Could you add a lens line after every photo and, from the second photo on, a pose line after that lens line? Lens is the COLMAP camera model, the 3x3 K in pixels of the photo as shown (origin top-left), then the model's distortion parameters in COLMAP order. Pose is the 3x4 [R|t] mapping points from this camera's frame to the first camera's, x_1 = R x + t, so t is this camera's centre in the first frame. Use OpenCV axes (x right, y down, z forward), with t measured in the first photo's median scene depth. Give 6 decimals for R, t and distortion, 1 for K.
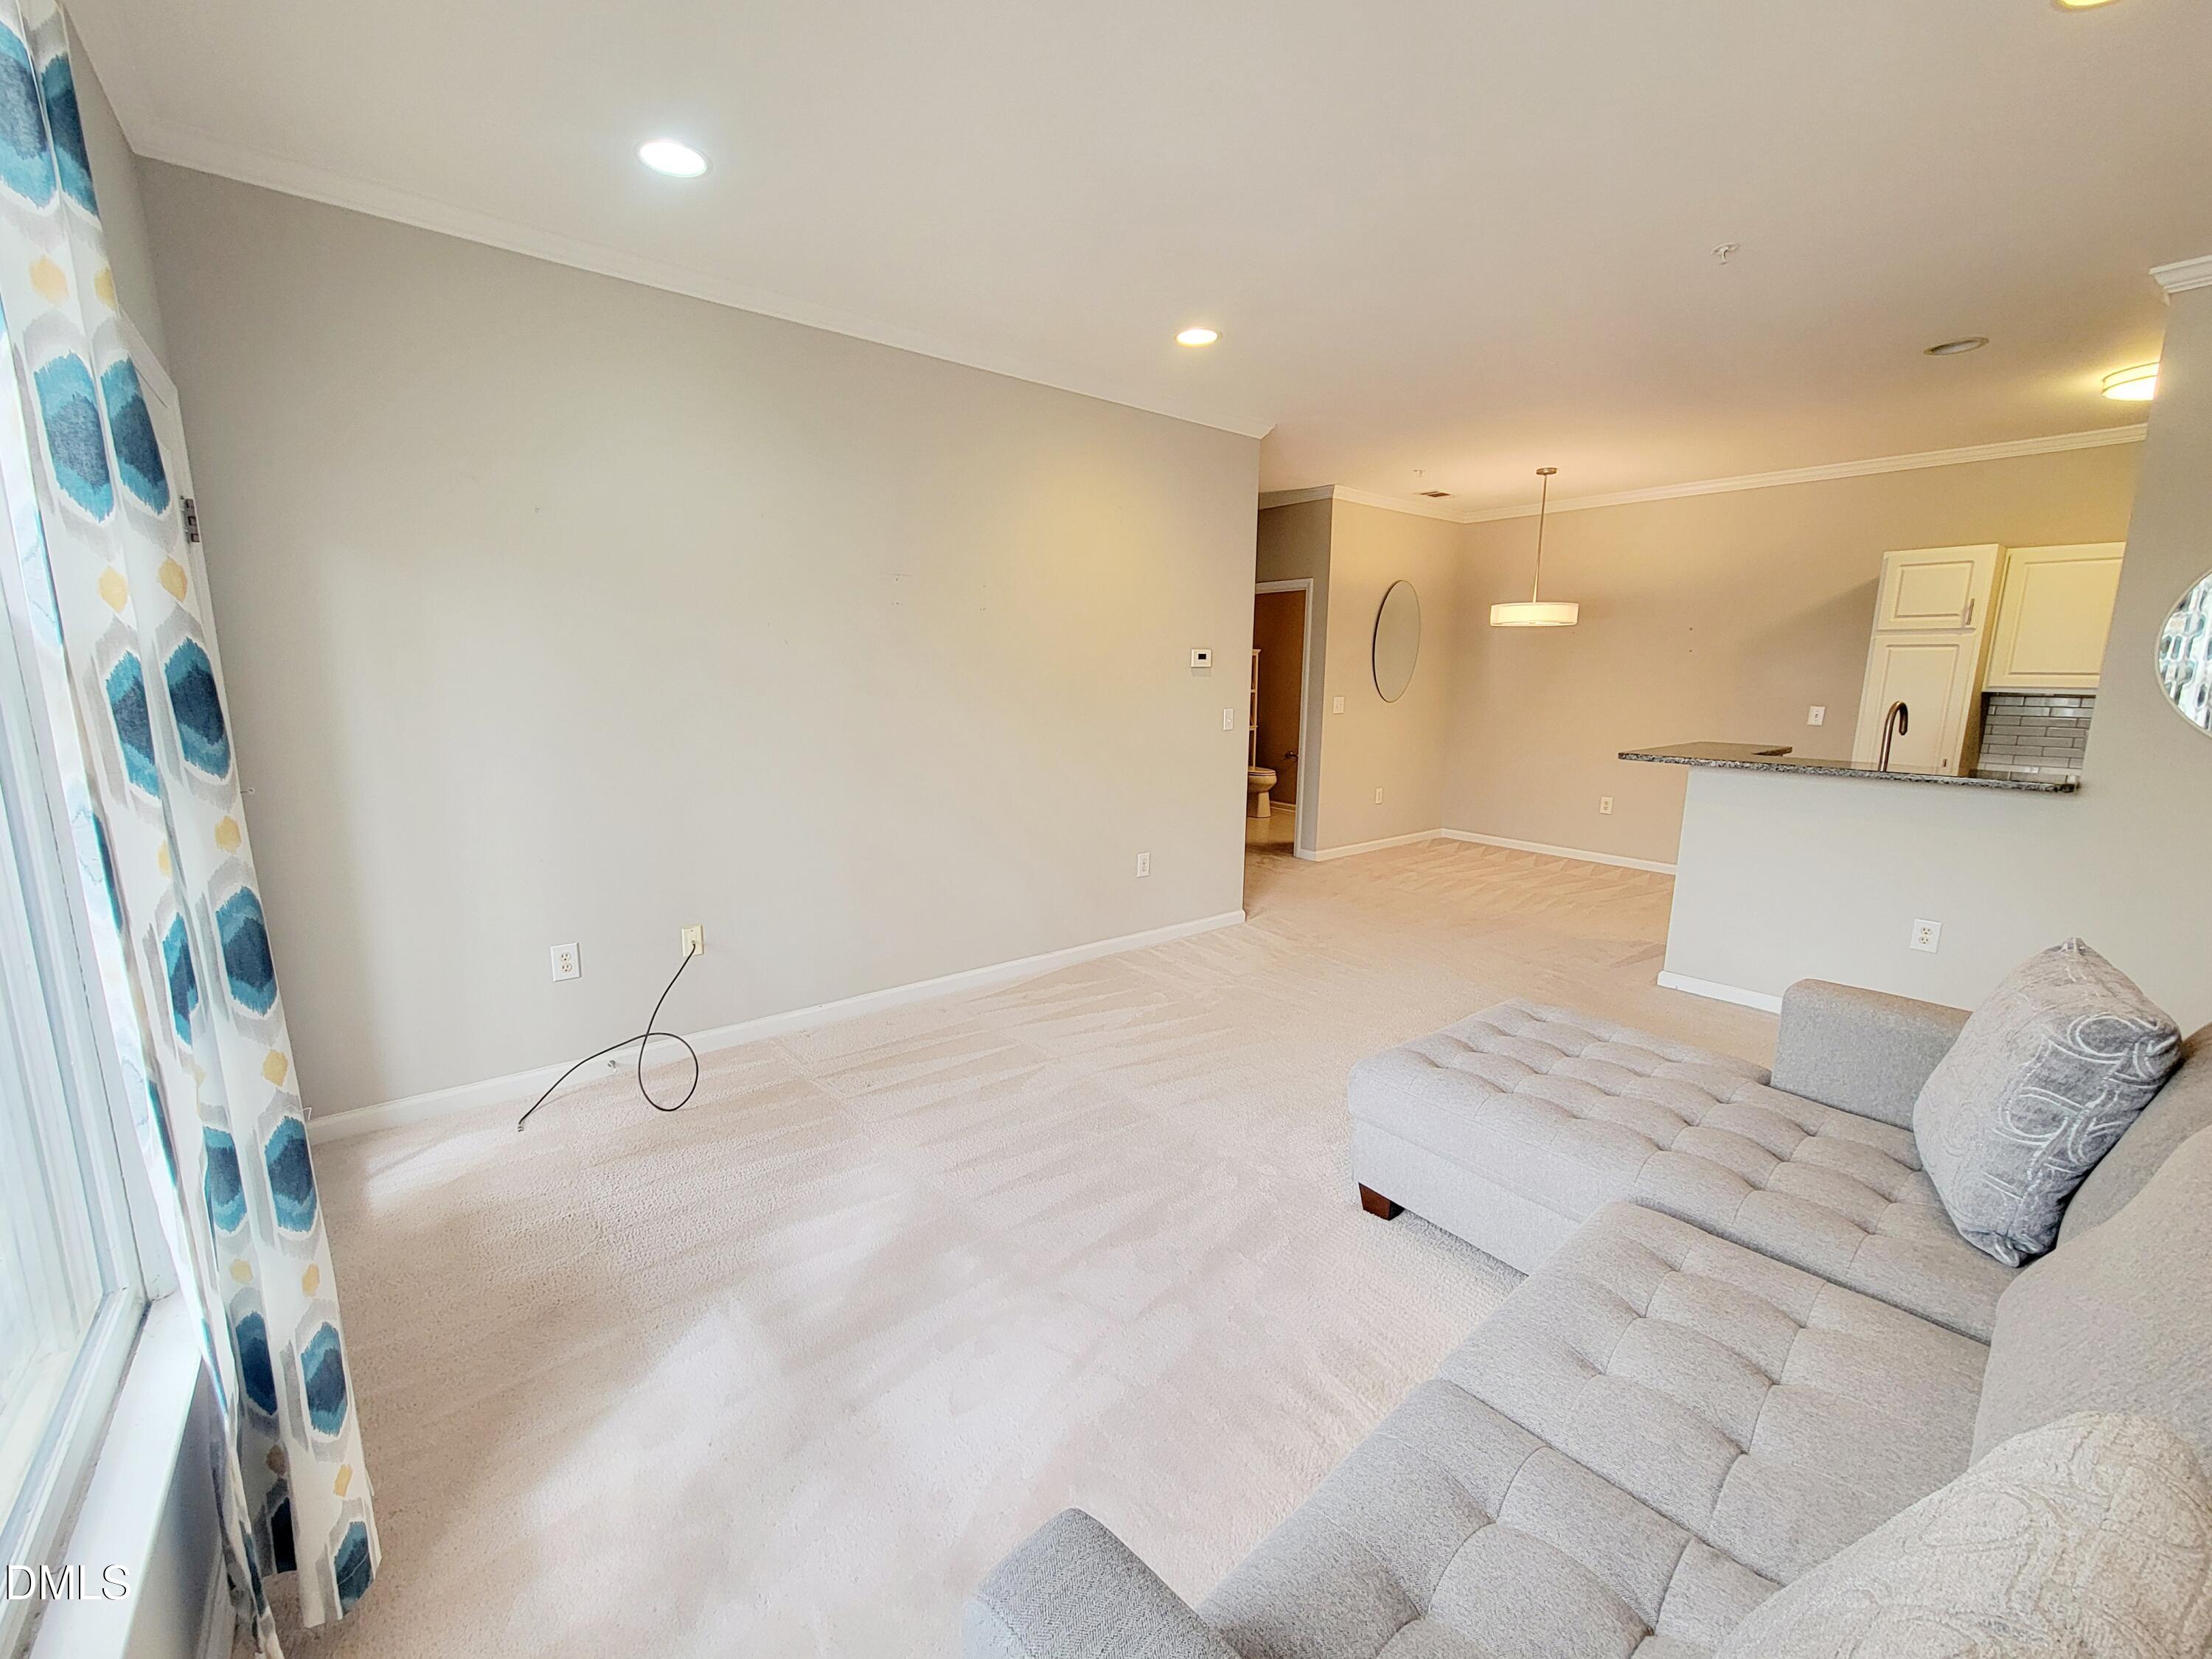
lens RADIAL K [[904.7, 0, 1103.8], [0, 904.7, 834.6], [0, 0, 1]] dist [-0.003485, 0.000945]
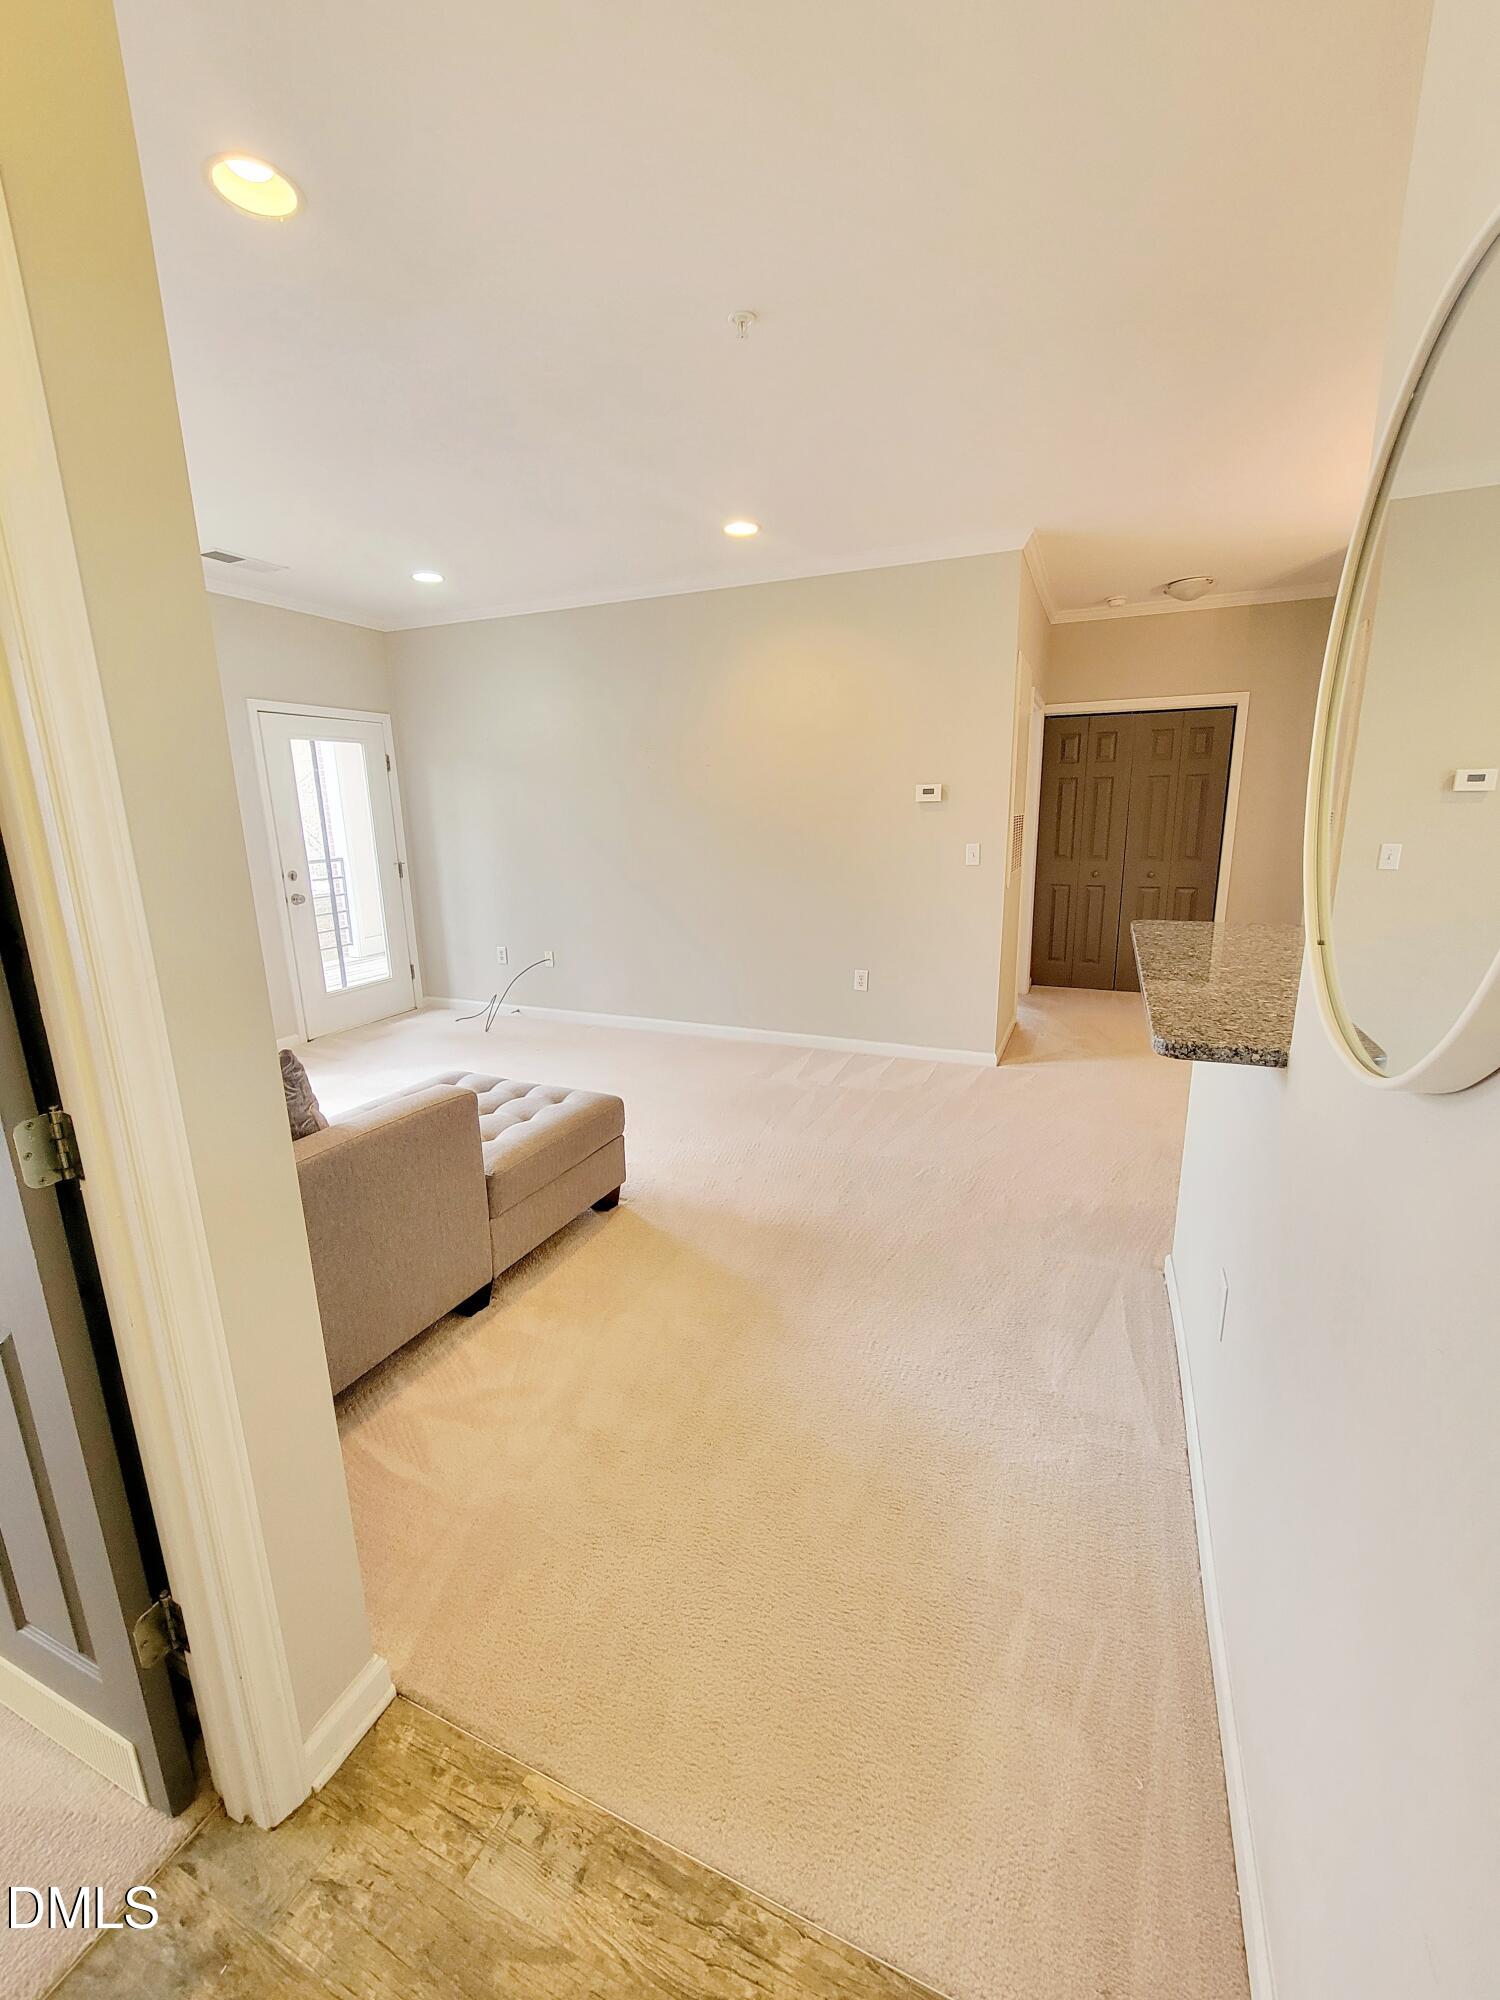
lens RADIAL K [[818.0, 0, 751.4], [0, 818.0, 1002.3], [0, 0, 1]] dist [-0.003485, 0.000945]
pose [[0.432943, 0.187369, -0.881733, 0.882355], [-0.138213, 0.980391, 0.140470, -0.063900], [0.890763, 0.061051, 0.450350, 0.413642]]
